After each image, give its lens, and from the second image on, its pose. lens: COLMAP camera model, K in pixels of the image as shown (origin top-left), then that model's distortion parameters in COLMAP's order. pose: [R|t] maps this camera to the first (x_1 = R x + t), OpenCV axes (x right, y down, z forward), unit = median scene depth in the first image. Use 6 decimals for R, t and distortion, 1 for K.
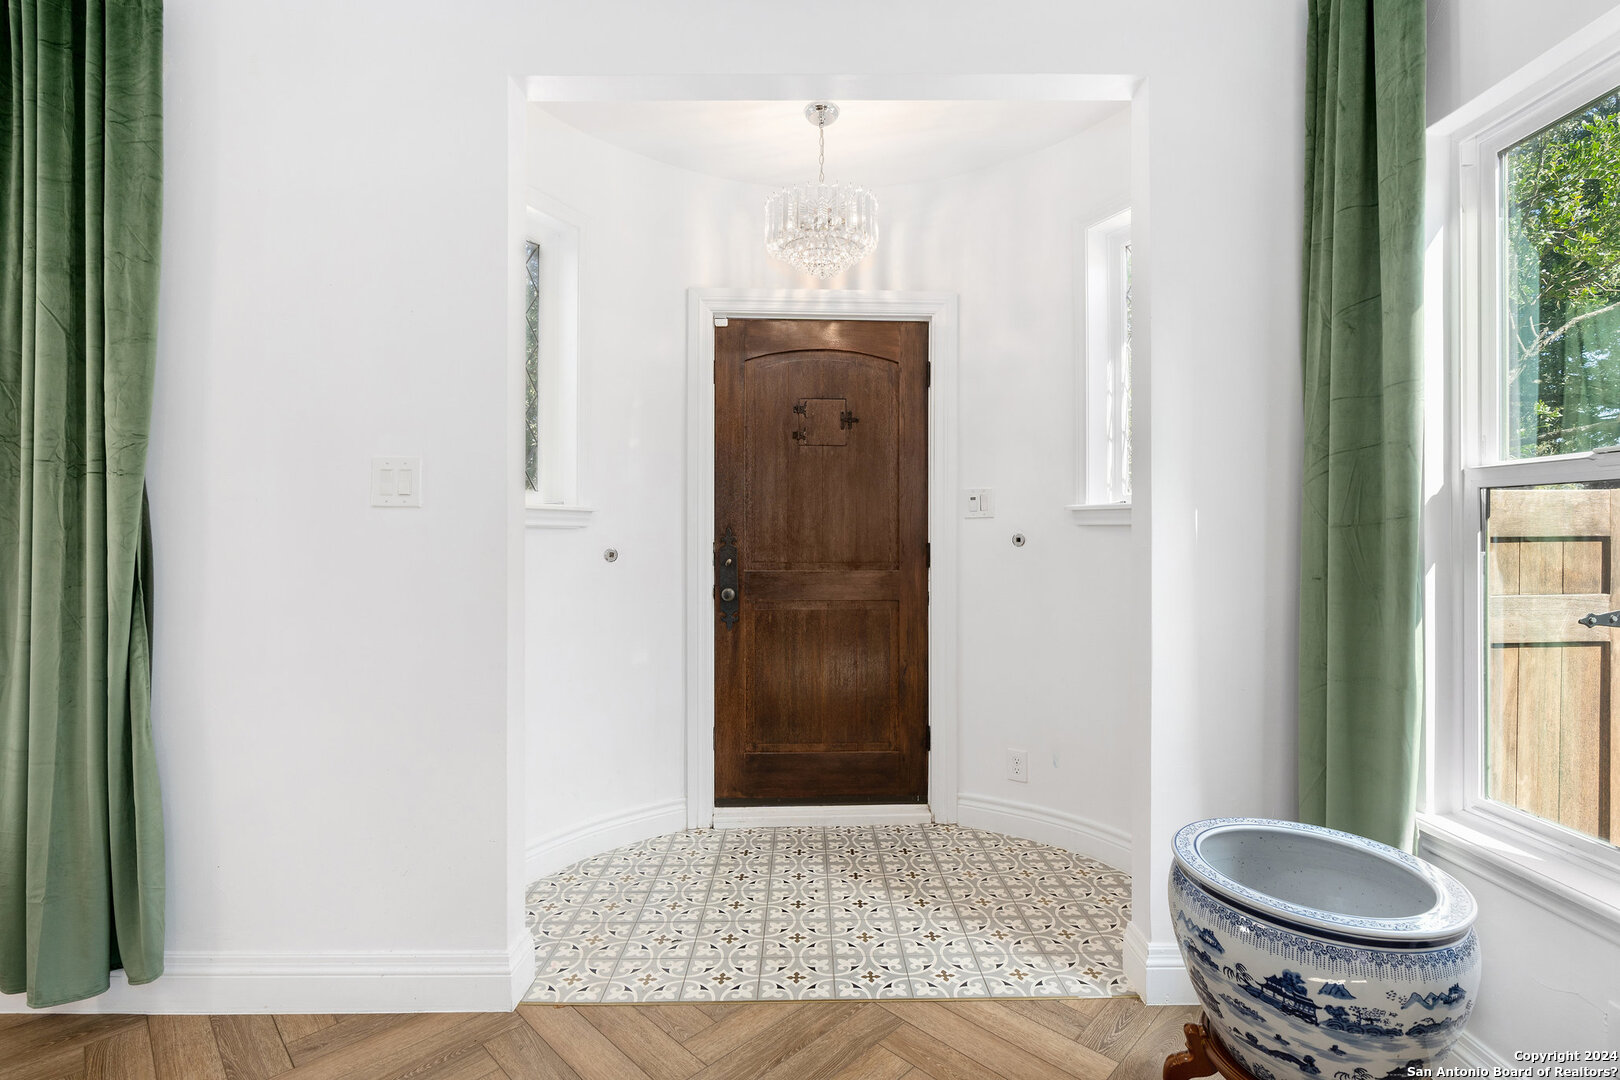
lens RADIAL K [[735.3, 0, 816.1], [0, 735.3, 536.6], [0, 0, 1]] dist [-0.003903, 0.001440]
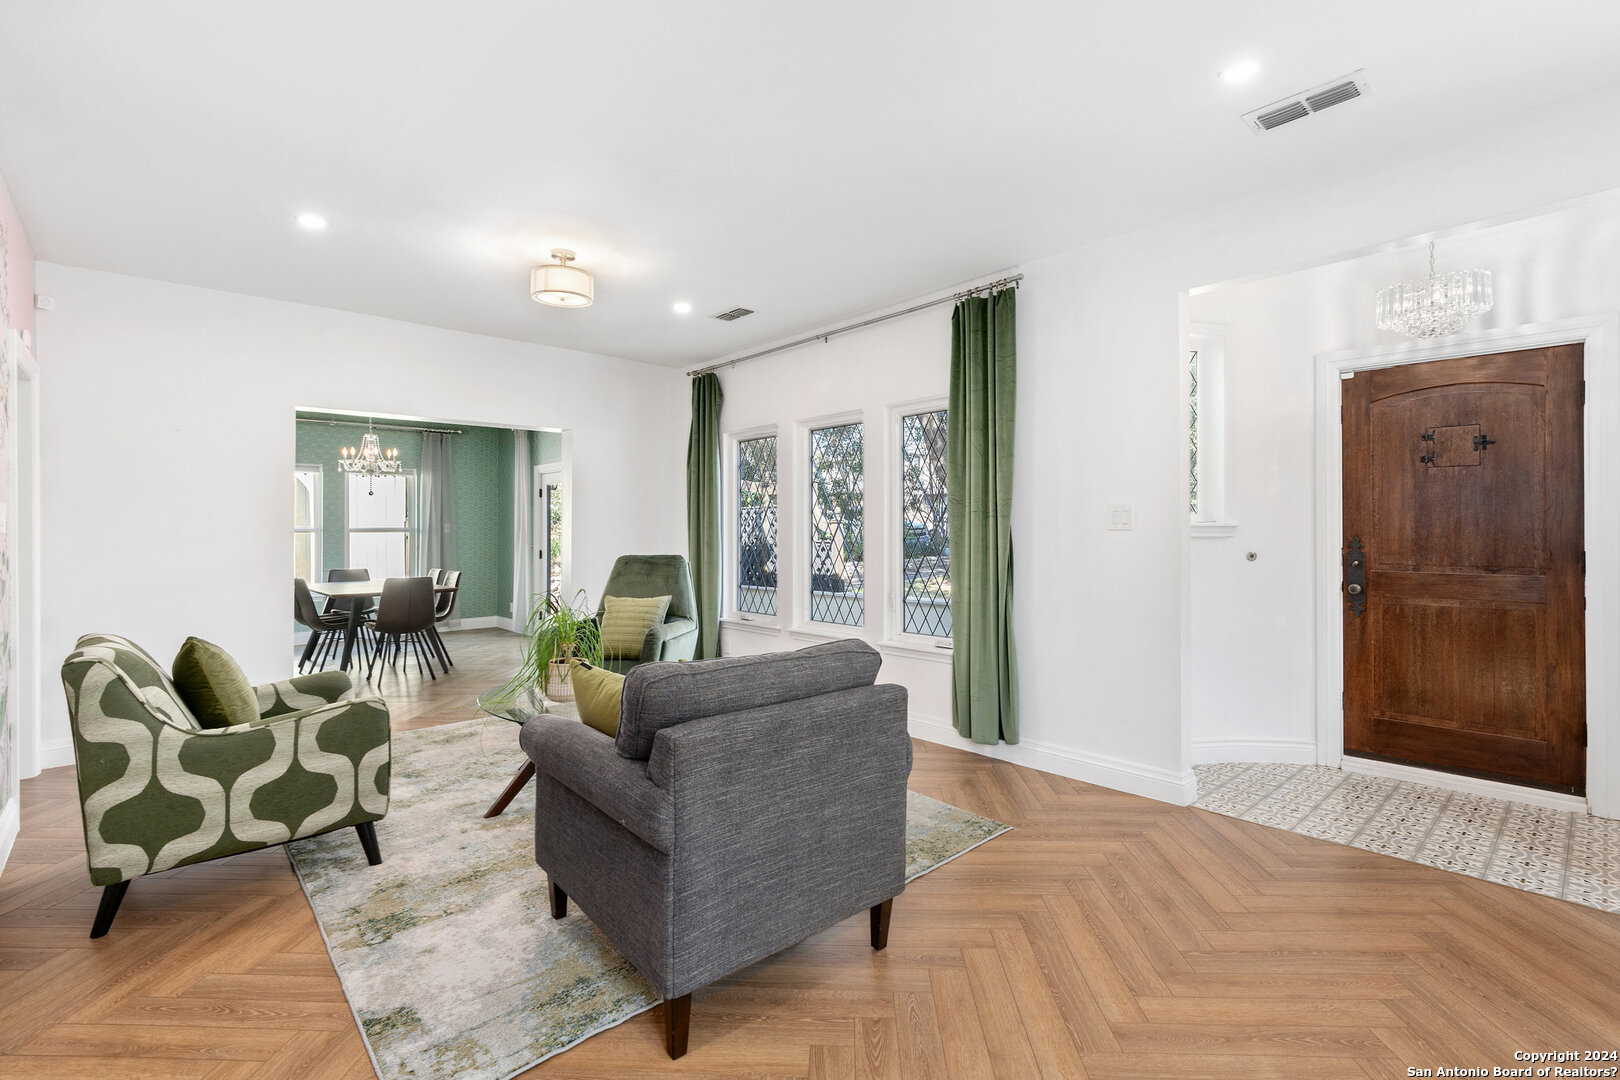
lens RADIAL K [[735.3, 0, 814.5], [0, 735.3, 529.7], [0, 0, 1]] dist [-0.003903, 0.001440]
pose [[0.668884, -0.003419, -0.743359, 0.199699], [0.004026, 0.999991, -0.000976, -0.026474], [0.743356, -0.002340, 0.668892, -0.545778]]
